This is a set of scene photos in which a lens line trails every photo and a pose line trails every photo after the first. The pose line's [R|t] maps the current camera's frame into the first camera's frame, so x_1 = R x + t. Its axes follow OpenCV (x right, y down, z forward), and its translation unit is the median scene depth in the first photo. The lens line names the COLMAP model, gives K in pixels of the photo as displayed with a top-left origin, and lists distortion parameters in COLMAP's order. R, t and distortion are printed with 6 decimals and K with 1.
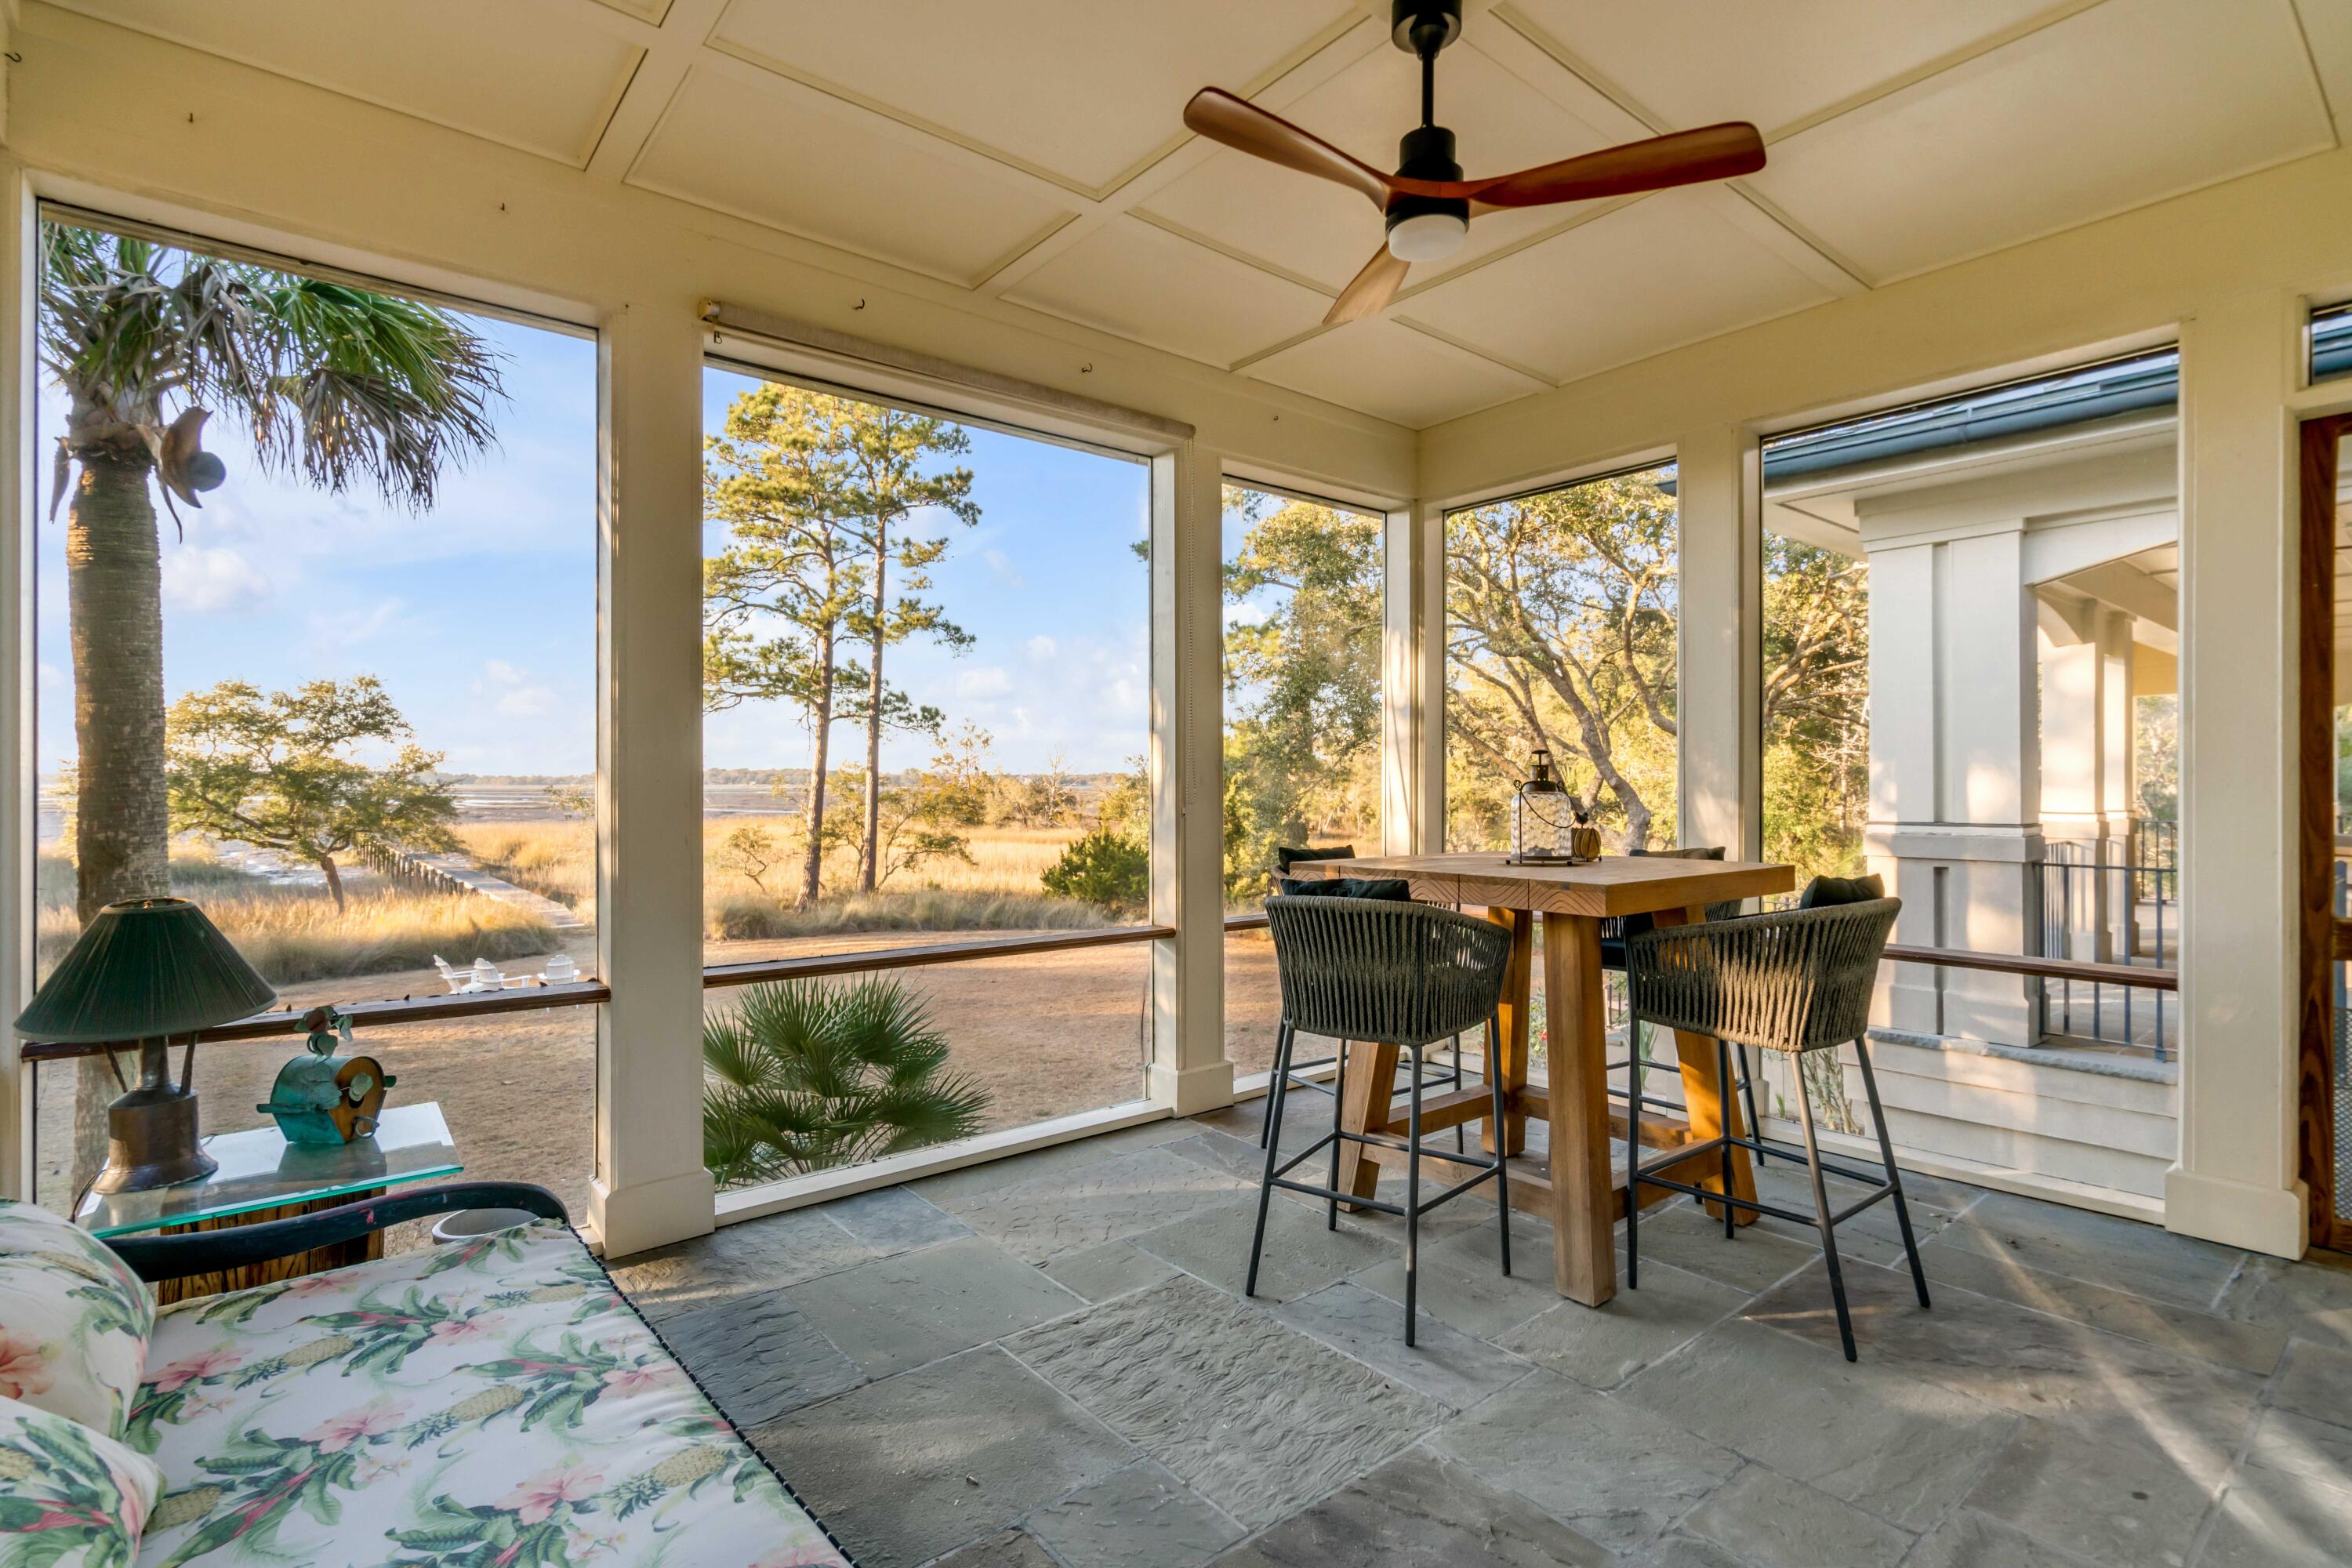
lens RADIAL K [[1120.5, 0, 1174.6], [0, 1120.5, 778.5], [0, 0, 1]] dist [0.014050, 0.000212]
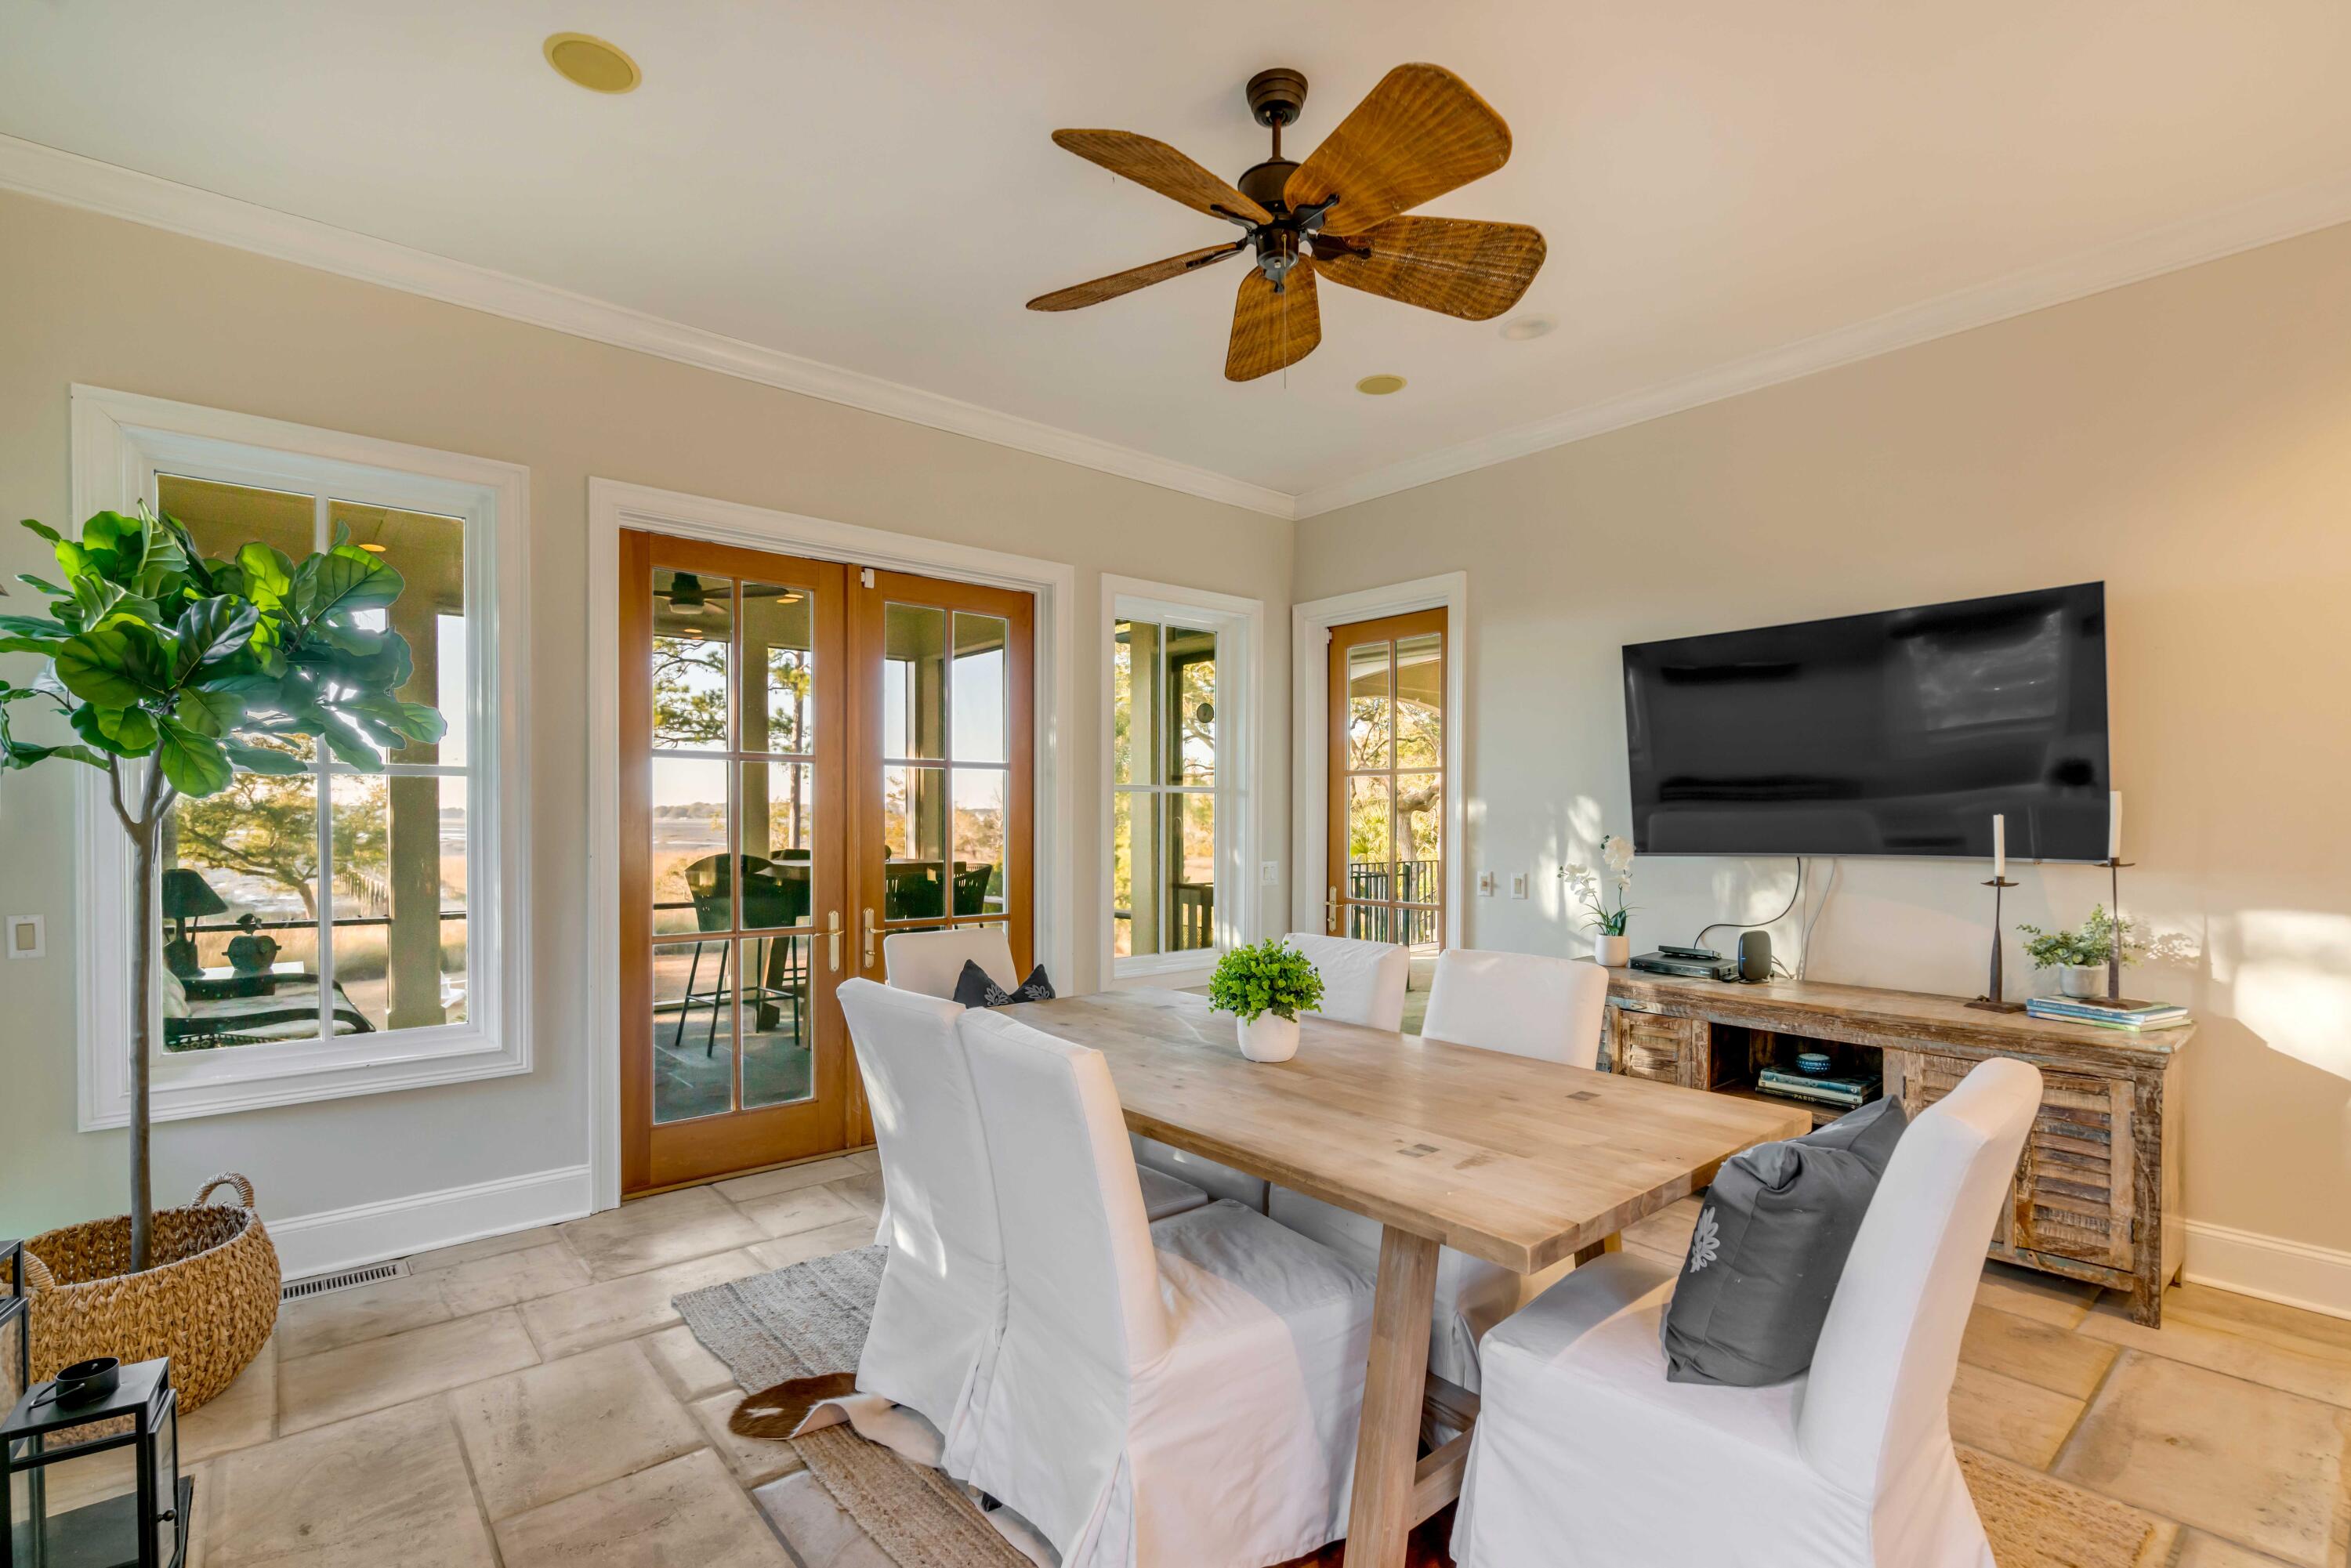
lens RADIAL K [[1119.9, 0, 1191.6], [0, 1119.9, 819.2], [0, 0, 1]] dist [0.014050, 0.000212]
pose [[0.999894, 0.000401, 0.014523, 0.119253], [-0.000488, 0.999982, 0.005979, -0.002161], [-0.014520, -0.005986, 0.999877, -0.140804]]
